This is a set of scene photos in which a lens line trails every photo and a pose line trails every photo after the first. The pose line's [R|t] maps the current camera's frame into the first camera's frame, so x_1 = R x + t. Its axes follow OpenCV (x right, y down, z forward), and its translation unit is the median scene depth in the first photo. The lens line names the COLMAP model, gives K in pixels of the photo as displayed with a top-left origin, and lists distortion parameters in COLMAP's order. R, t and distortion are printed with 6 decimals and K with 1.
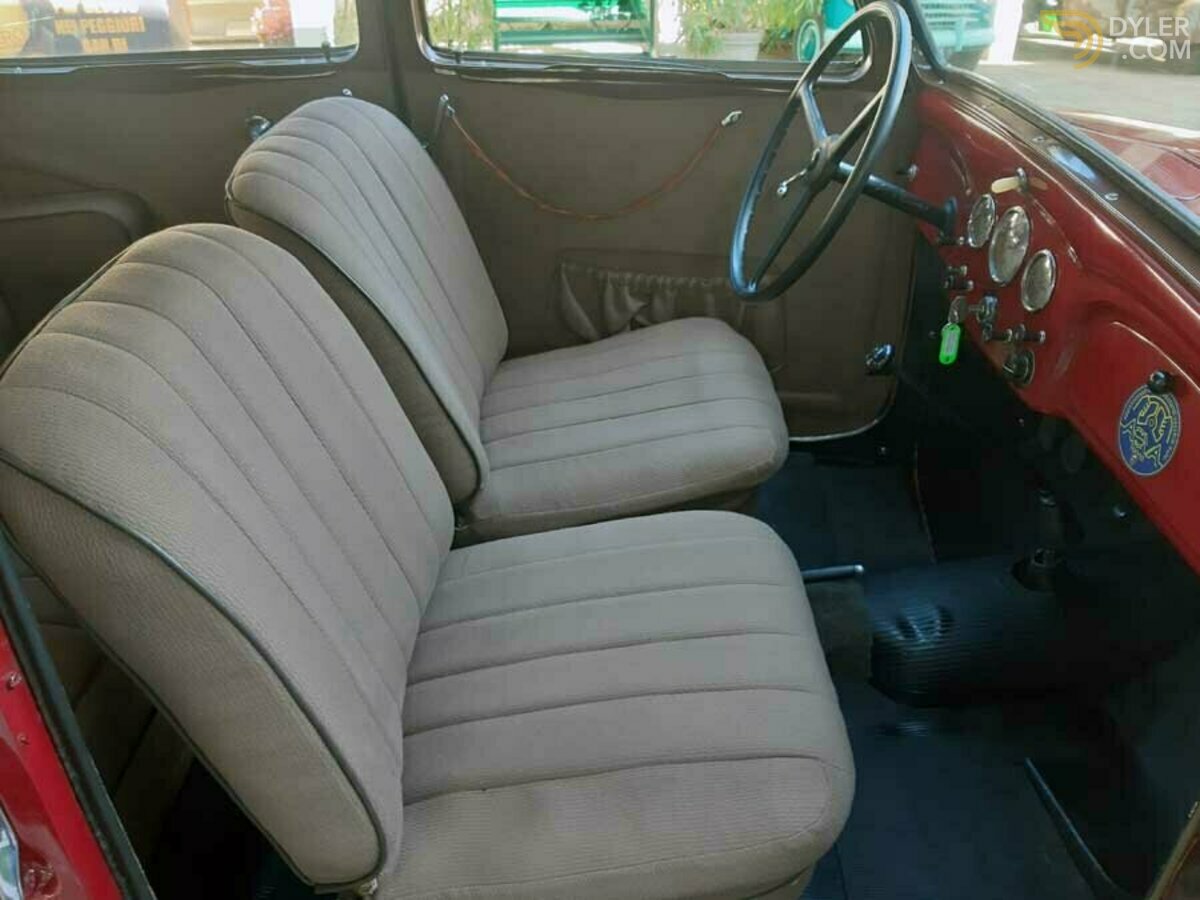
lens RADIAL K [[957.6, 0, 600.8], [0, 957.6, 444.3], [0, 0, 1]] dist [0.029683, -0.072708]
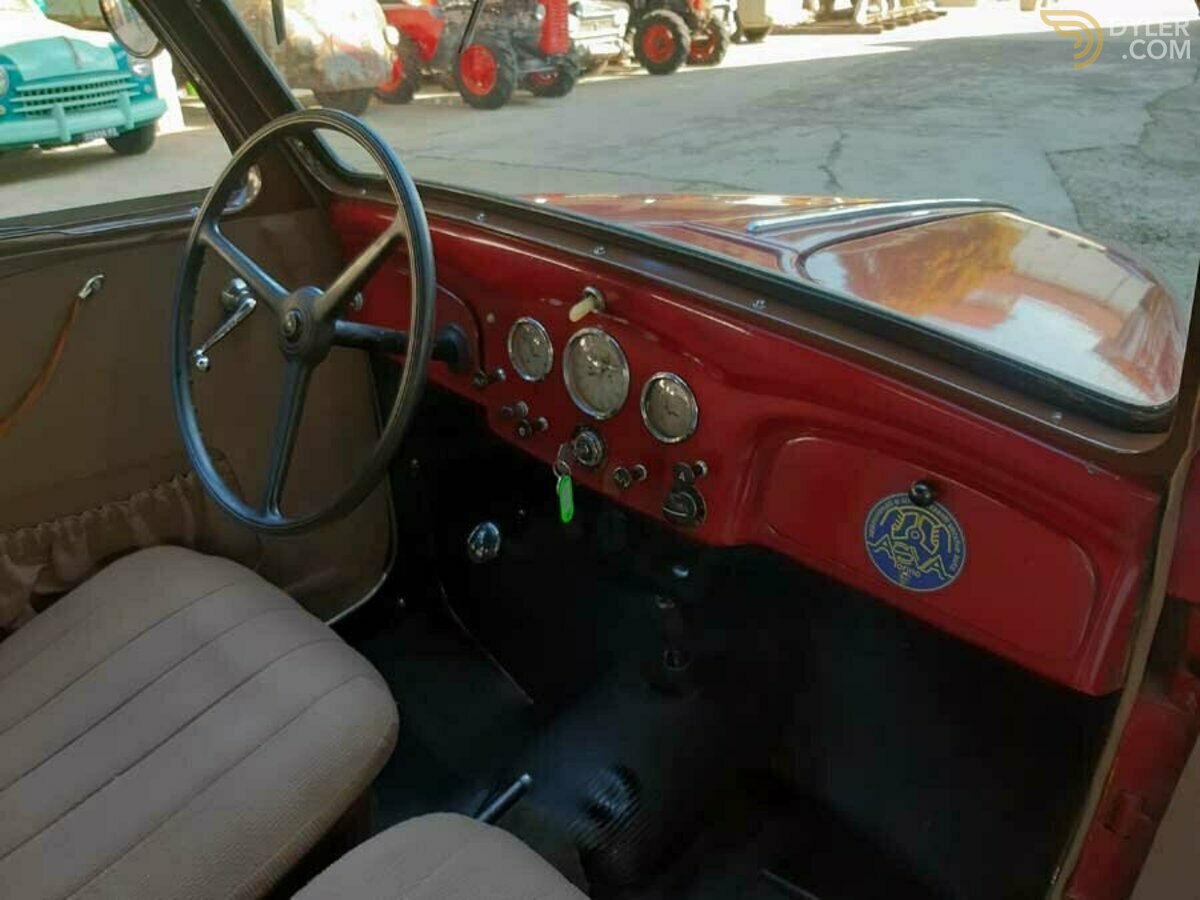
lens RADIAL K [[957.6, 0, 594.2], [0, 957.6, 453.6], [0, 0, 1]] dist [0.029683, -0.072708]
pose [[0.694140, -0.345114, 0.631716, -0.120692], [0.375325, 0.922367, 0.091487, -0.195506], [-0.614248, 0.173594, 0.769782, 0.323993]]
